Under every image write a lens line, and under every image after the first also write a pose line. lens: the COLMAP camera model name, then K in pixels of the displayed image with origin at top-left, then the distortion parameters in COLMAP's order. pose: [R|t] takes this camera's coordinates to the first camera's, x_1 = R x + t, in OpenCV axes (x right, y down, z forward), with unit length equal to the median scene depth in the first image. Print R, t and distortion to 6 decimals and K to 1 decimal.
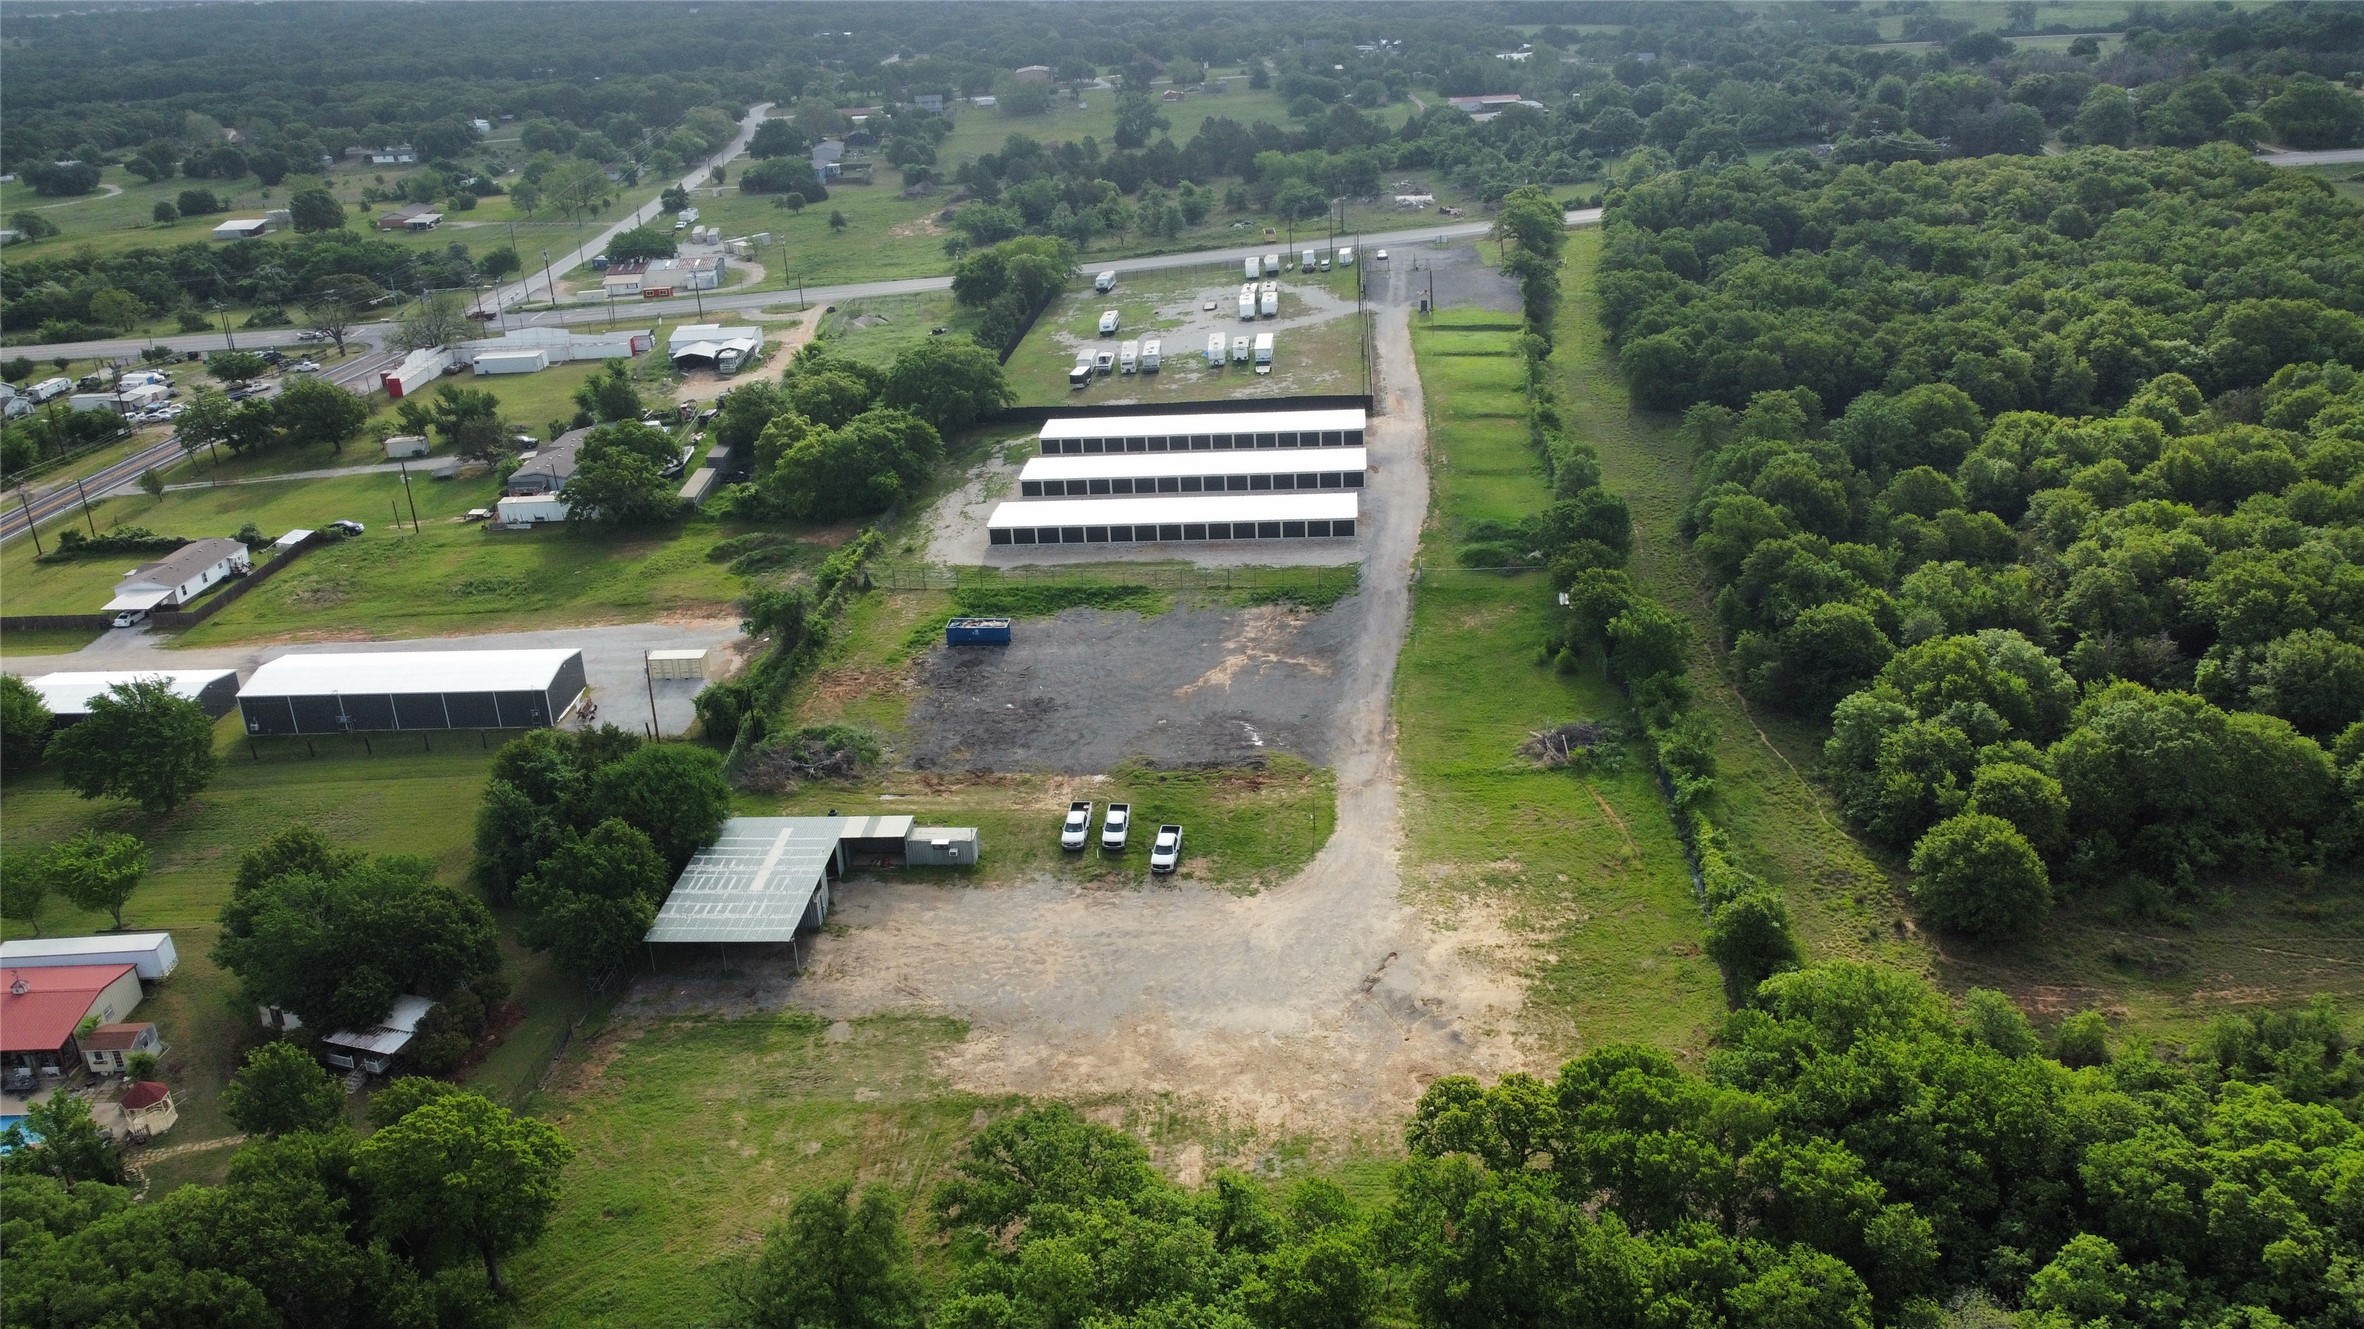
lens RADIAL K [[1796.3, 0, 1180.5], [0, 1796.3, 666.1], [0, 0, 1]] dist [-0.000827, -0.007887]
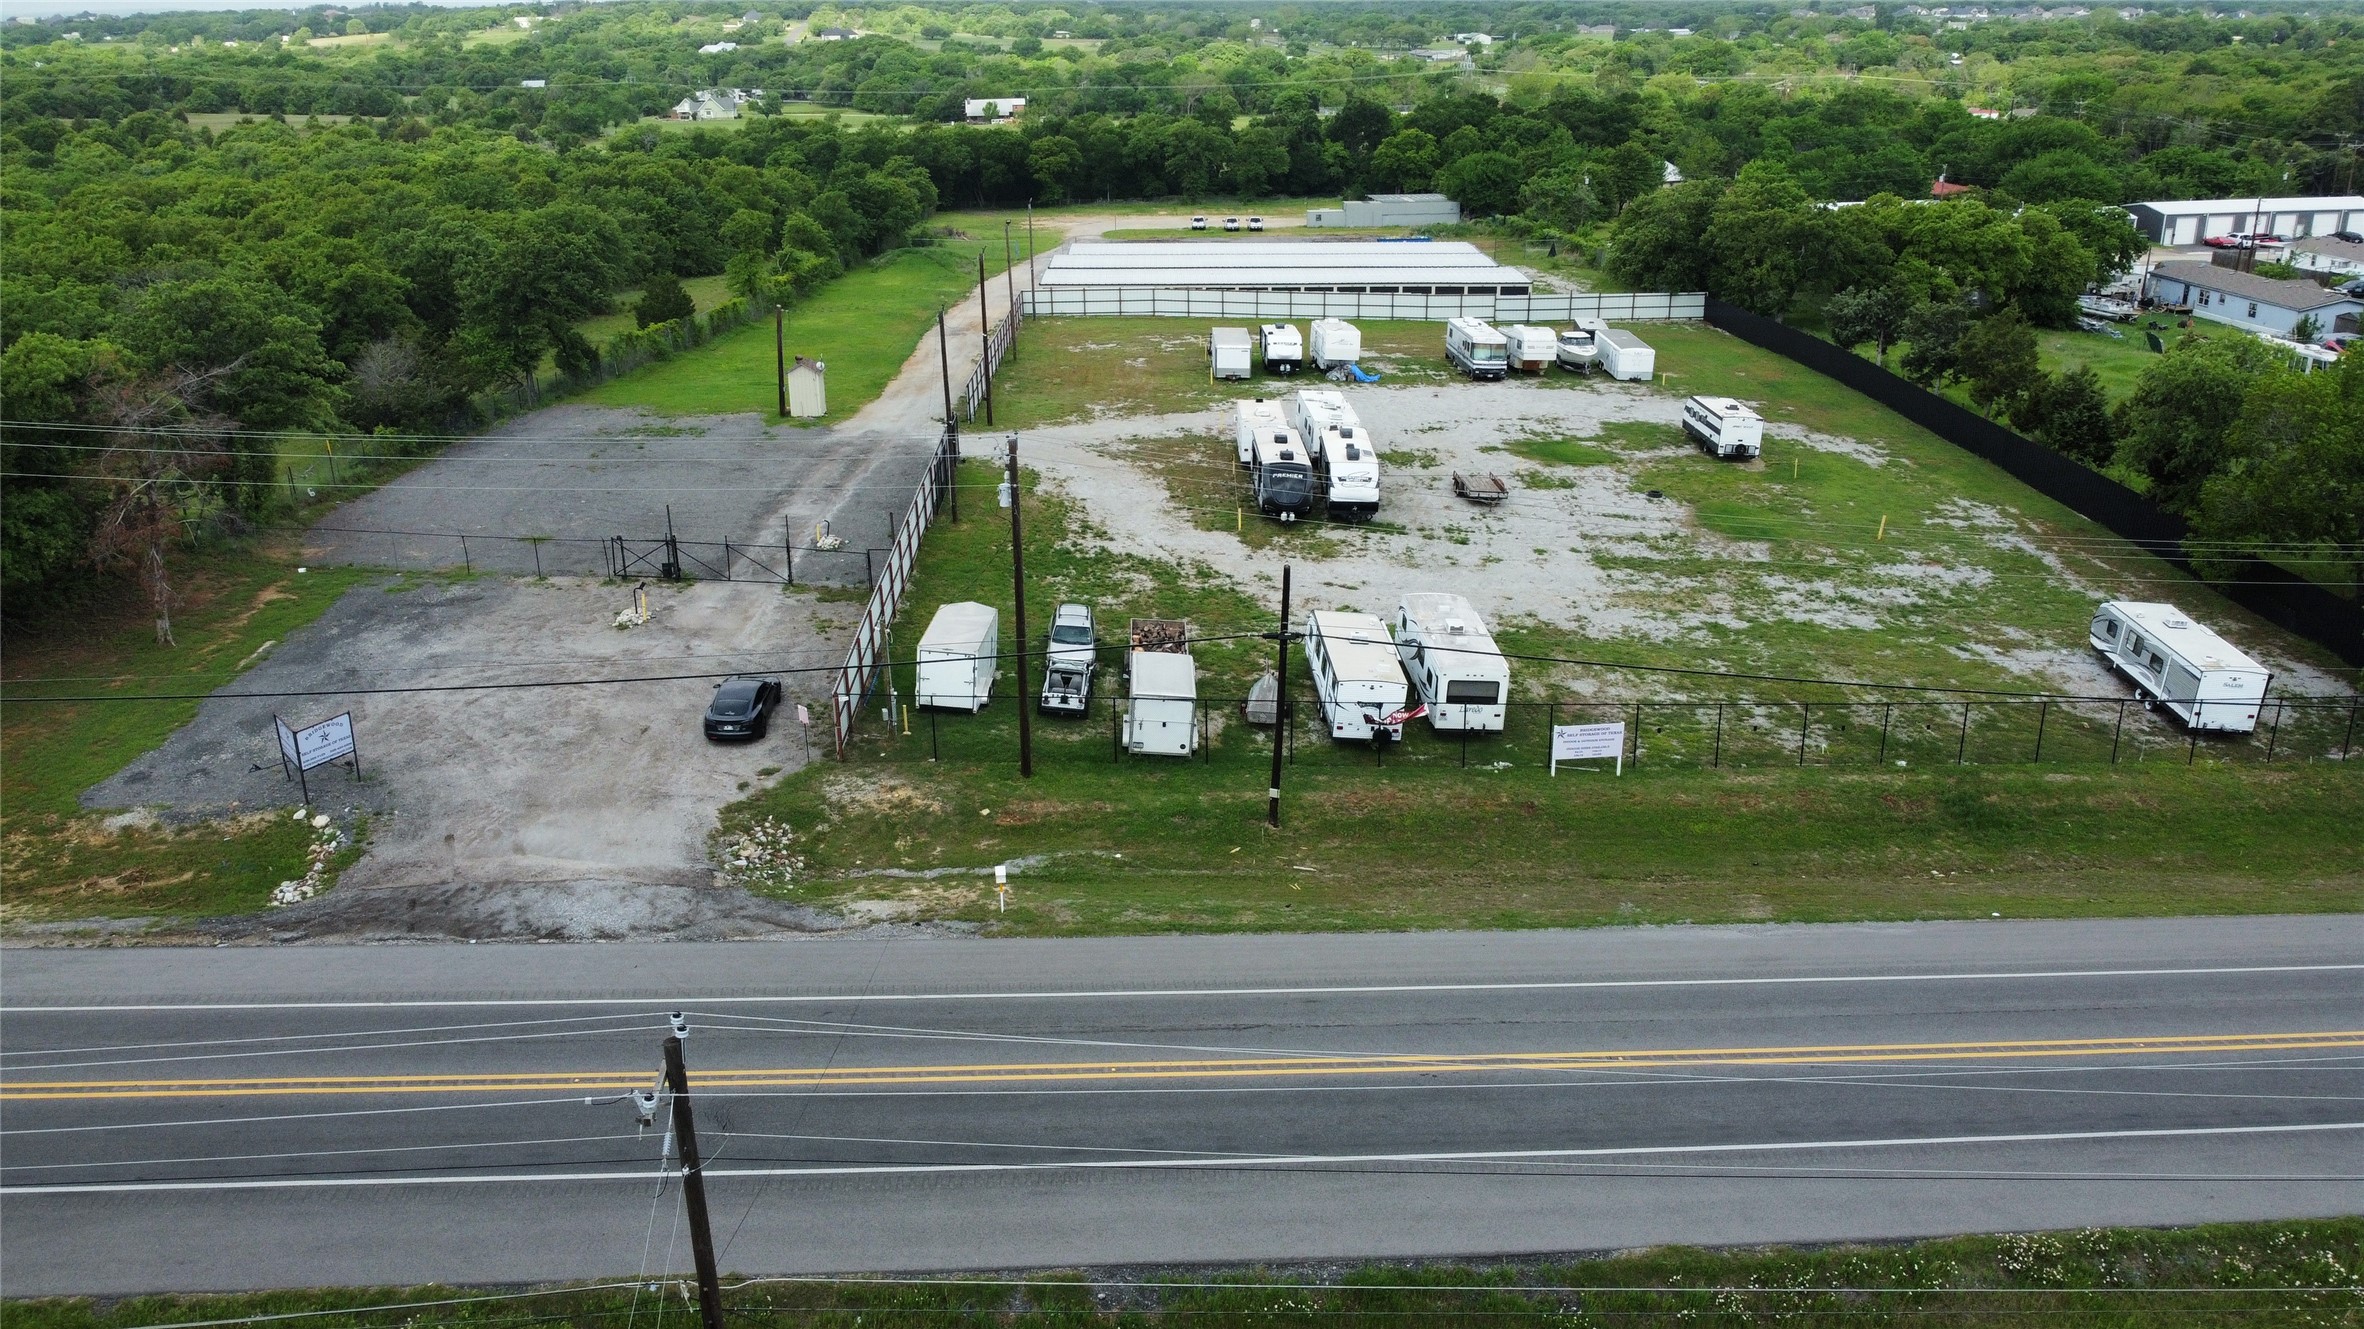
lens RADIAL K [[1796.3, 0, 1174.7], [0, 1796.3, 670.1], [0, 0, 1]] dist [-0.000827, -0.007887]
pose [[-0.992564, 0.091281, -0.080532, 0.142777], [0.010161, 0.721398, 0.692446, -0.589382], [0.121303, 0.686478, -0.716961, 1.888155]]
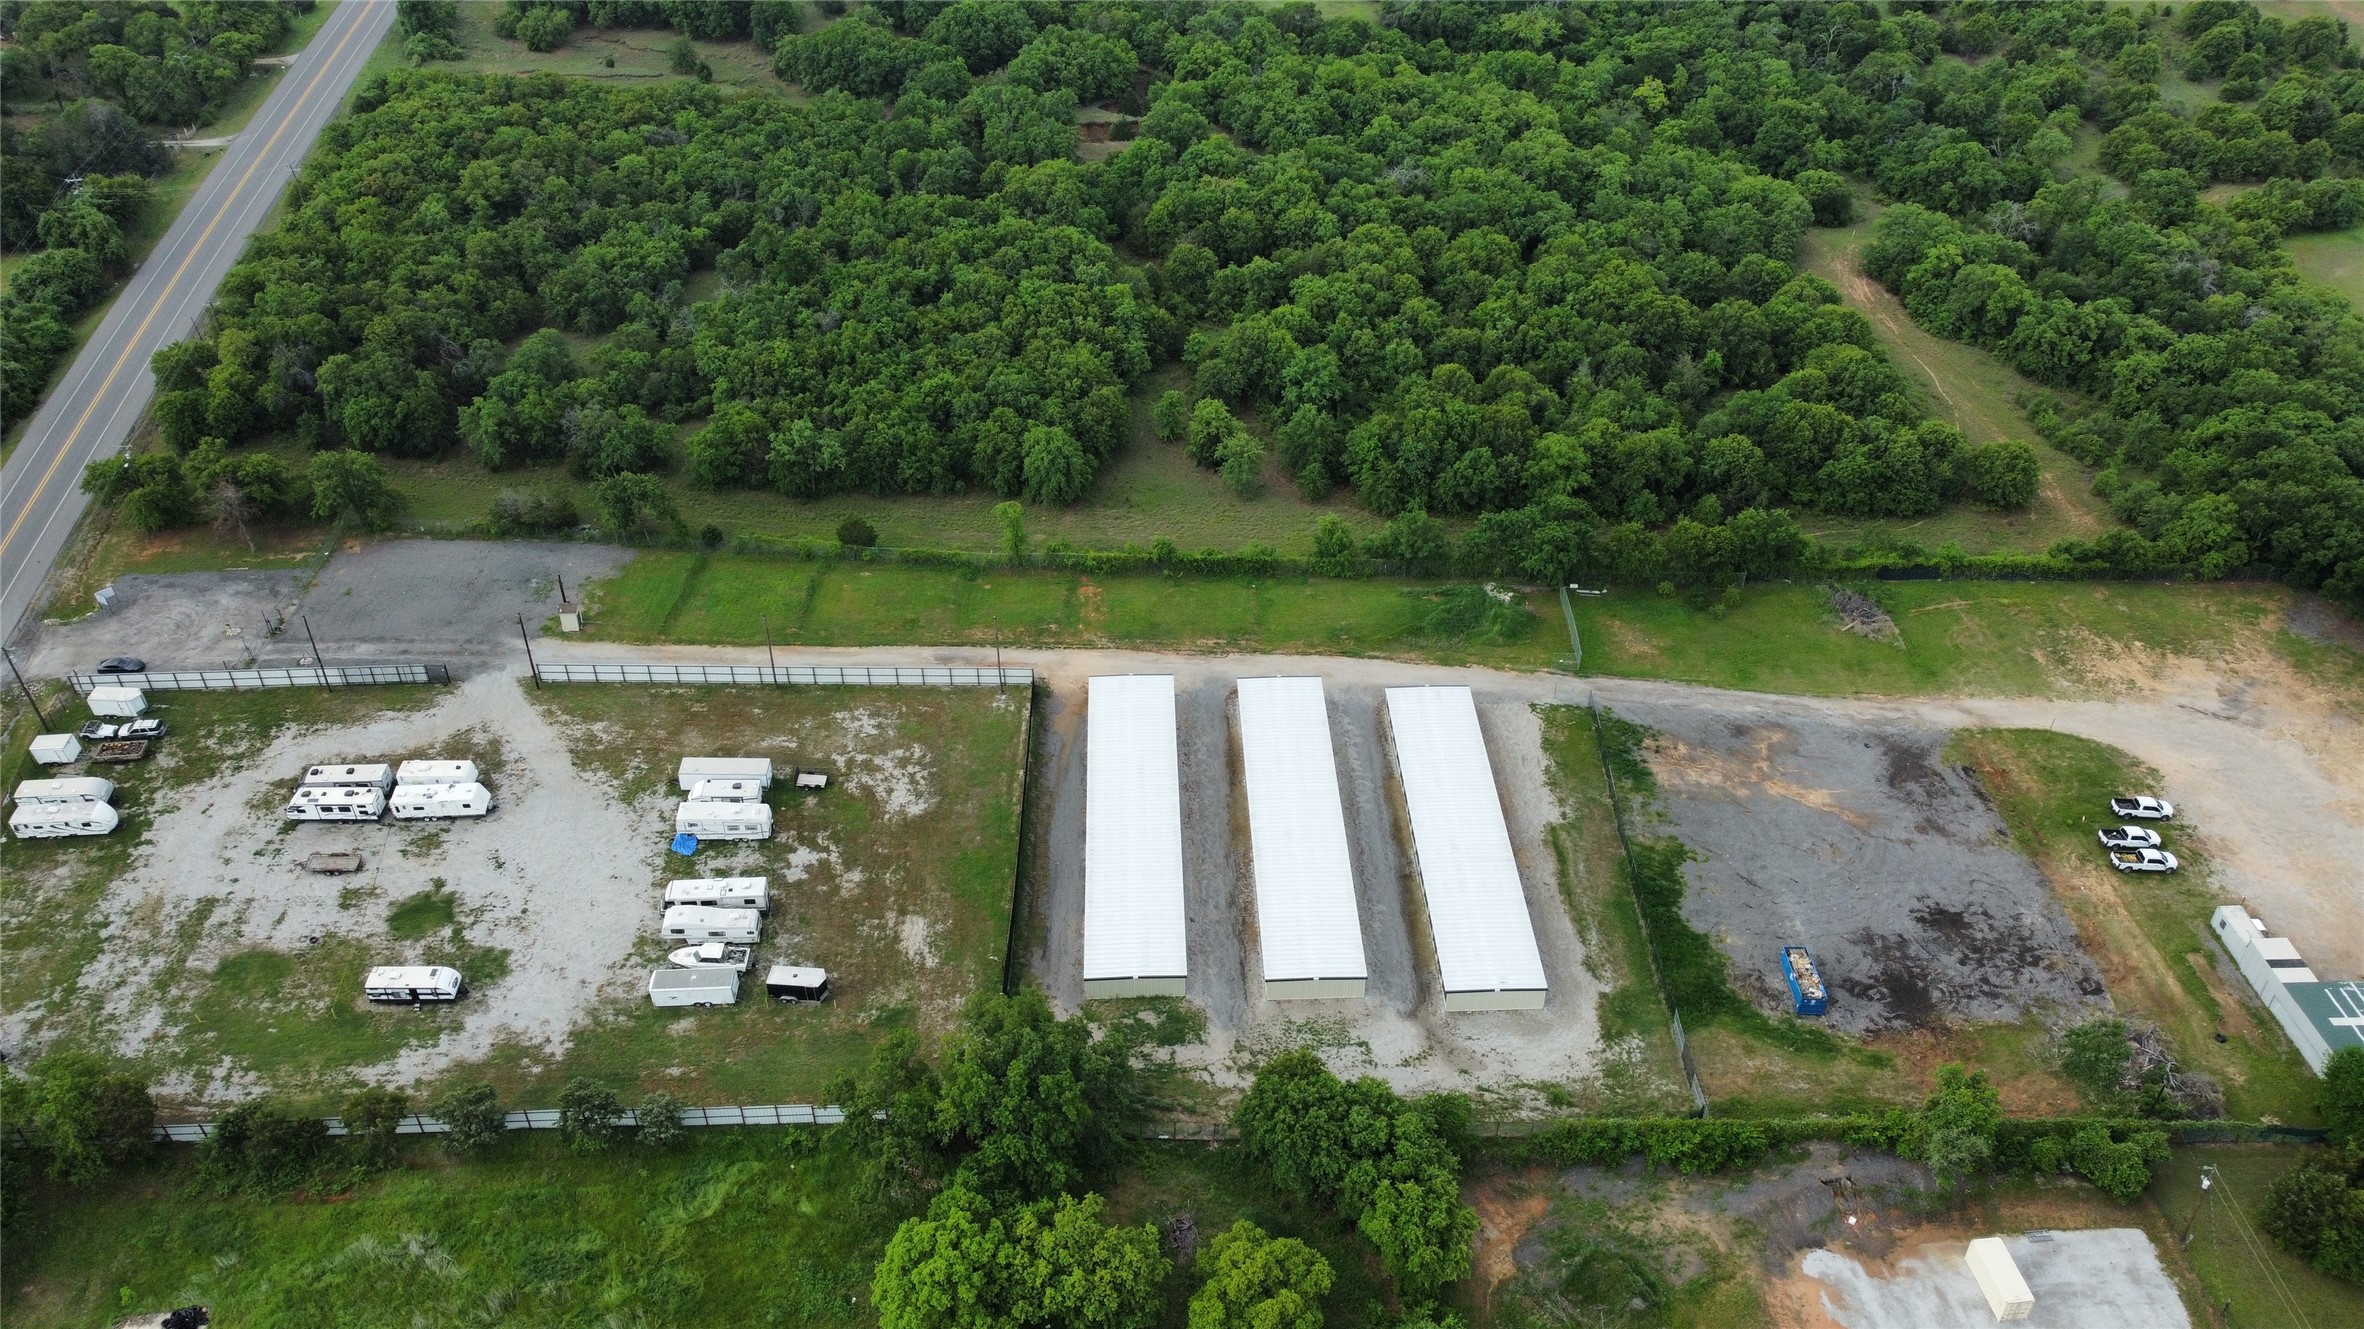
lens RADIAL K [[1796.3, 0, 1184.4], [0, 1796.3, 663.9], [0, 0, 1]] dist [-0.000827, -0.007887]
pose [[-0.120306, -0.553871, 0.823865, -0.661487], [0.402563, 0.731379, 0.550480, -0.680515], [-0.907452, 0.397884, 0.134979, 1.031738]]
